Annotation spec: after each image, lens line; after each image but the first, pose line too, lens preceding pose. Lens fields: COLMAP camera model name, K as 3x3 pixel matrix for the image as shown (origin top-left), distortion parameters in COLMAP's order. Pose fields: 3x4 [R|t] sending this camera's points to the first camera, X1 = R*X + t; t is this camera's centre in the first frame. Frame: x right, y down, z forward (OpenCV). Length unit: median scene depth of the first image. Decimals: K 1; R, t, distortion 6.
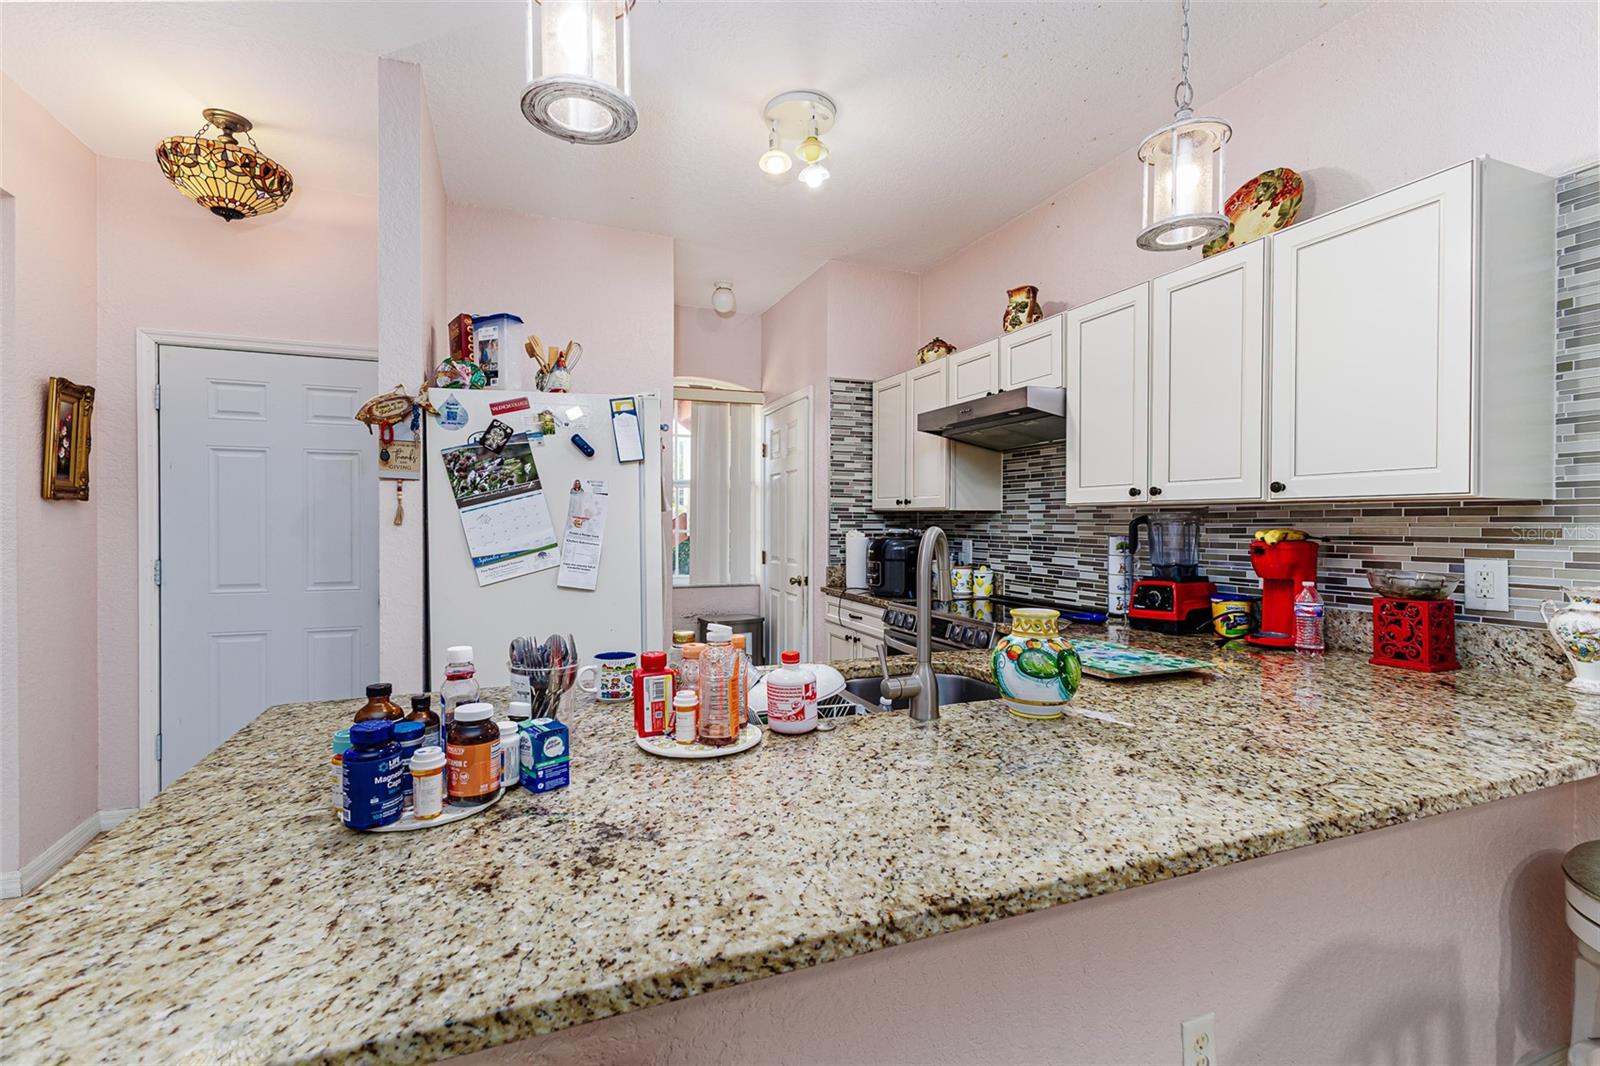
lens RADIAL K [[697.4, 0, 784.0], [0, 697.4, 535.8], [0, 0, 1]] dist [-0.000632, 0.000100]
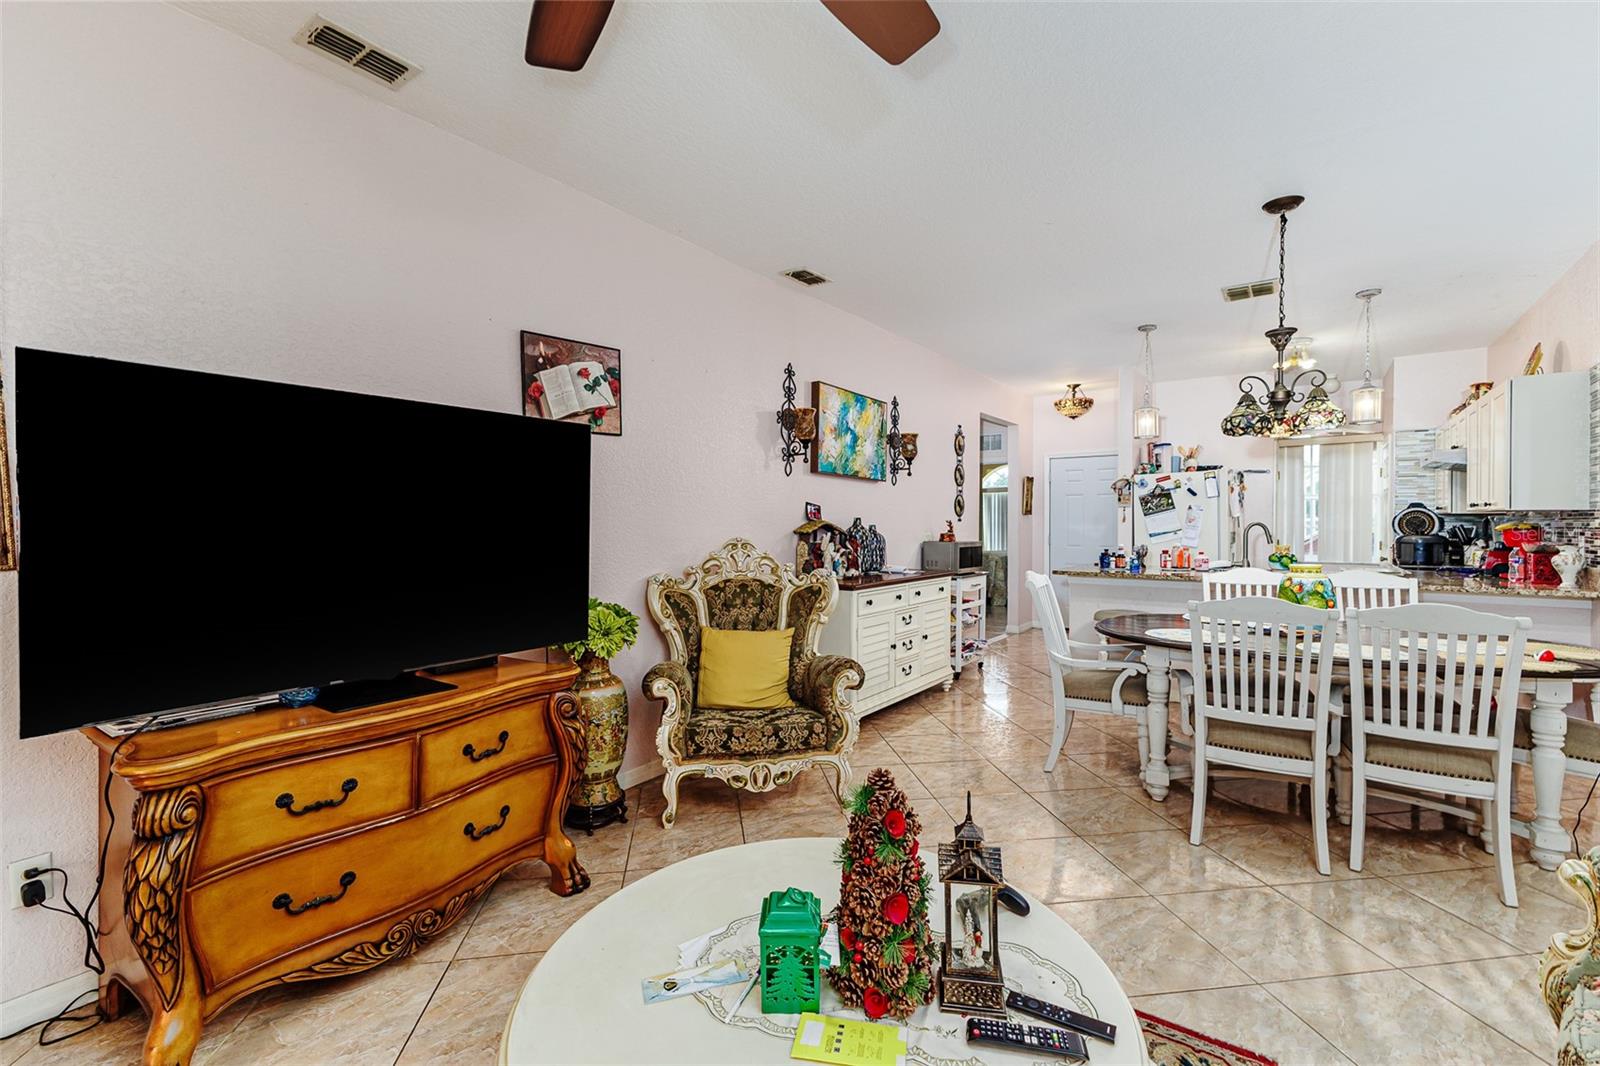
lens RADIAL K [[697.4, 0, 795.9], [0, 697.4, 522.8], [0, 0, 1]] dist [-0.000632, 0.000100]
pose [[0.533468, -0.000029, -0.845820, 1.145577], [-0.014261, 0.999858, -0.009029, 0.031437], [0.845700, 0.016879, 0.533391, -1.667436]]
